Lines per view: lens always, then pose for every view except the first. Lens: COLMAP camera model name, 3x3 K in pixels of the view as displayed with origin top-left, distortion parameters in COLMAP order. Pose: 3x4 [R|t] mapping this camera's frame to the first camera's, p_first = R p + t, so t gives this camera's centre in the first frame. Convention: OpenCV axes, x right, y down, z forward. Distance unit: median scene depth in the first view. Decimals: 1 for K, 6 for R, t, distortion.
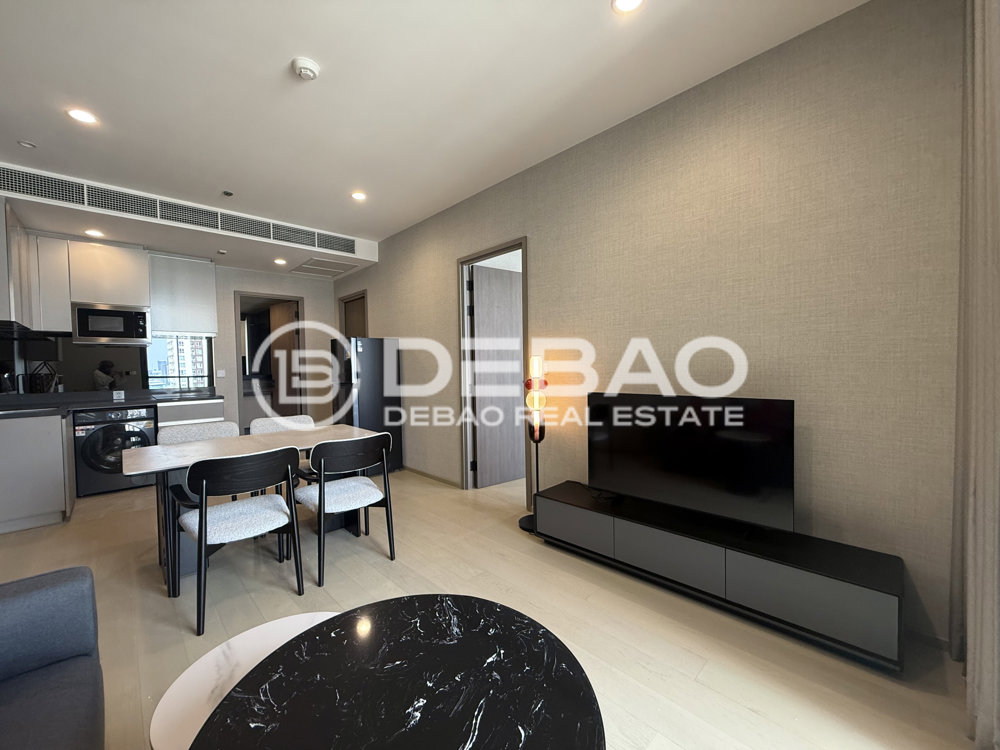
lens RADIAL K [[399.5, 0, 498.4], [0, 399.5, 375.5], [0, 0, 1]] dist [-0.000530, 0.000249]
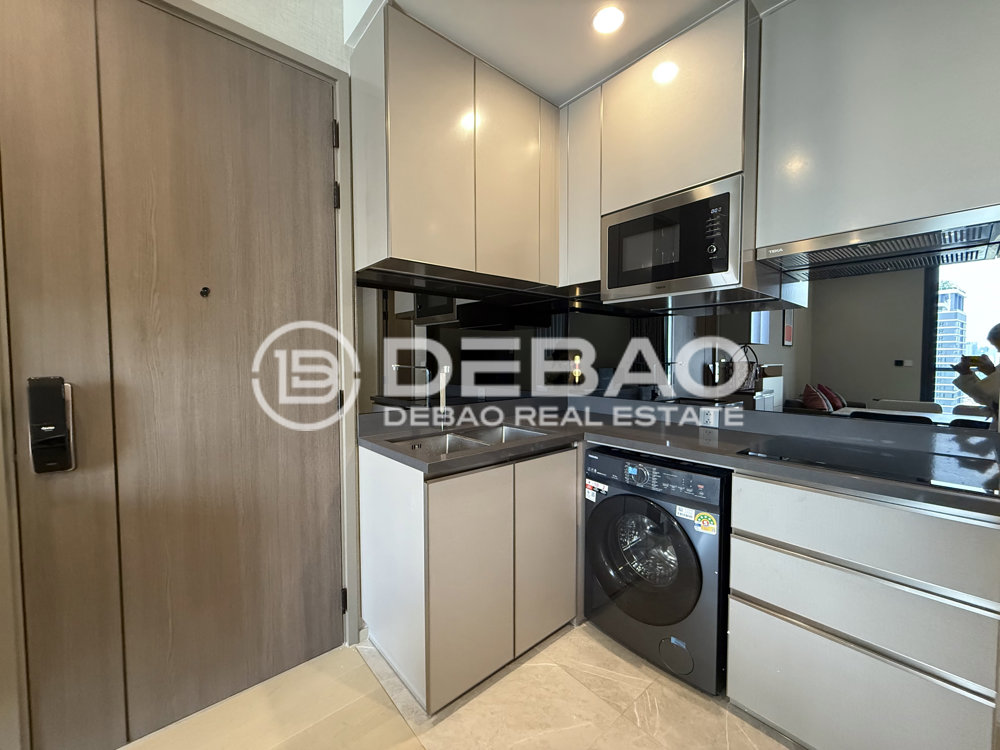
lens RADIAL K [[399.5, 0, 498.4], [0, 399.5, 375.5], [0, 0, 1]] dist [-0.000530, 0.000249]
pose [[-0.064064, 0.062863, -0.995964, -0.572827], [-0.021320, 0.997700, 0.064344, -0.023896], [0.997718, 0.025356, -0.062577, 0.910845]]
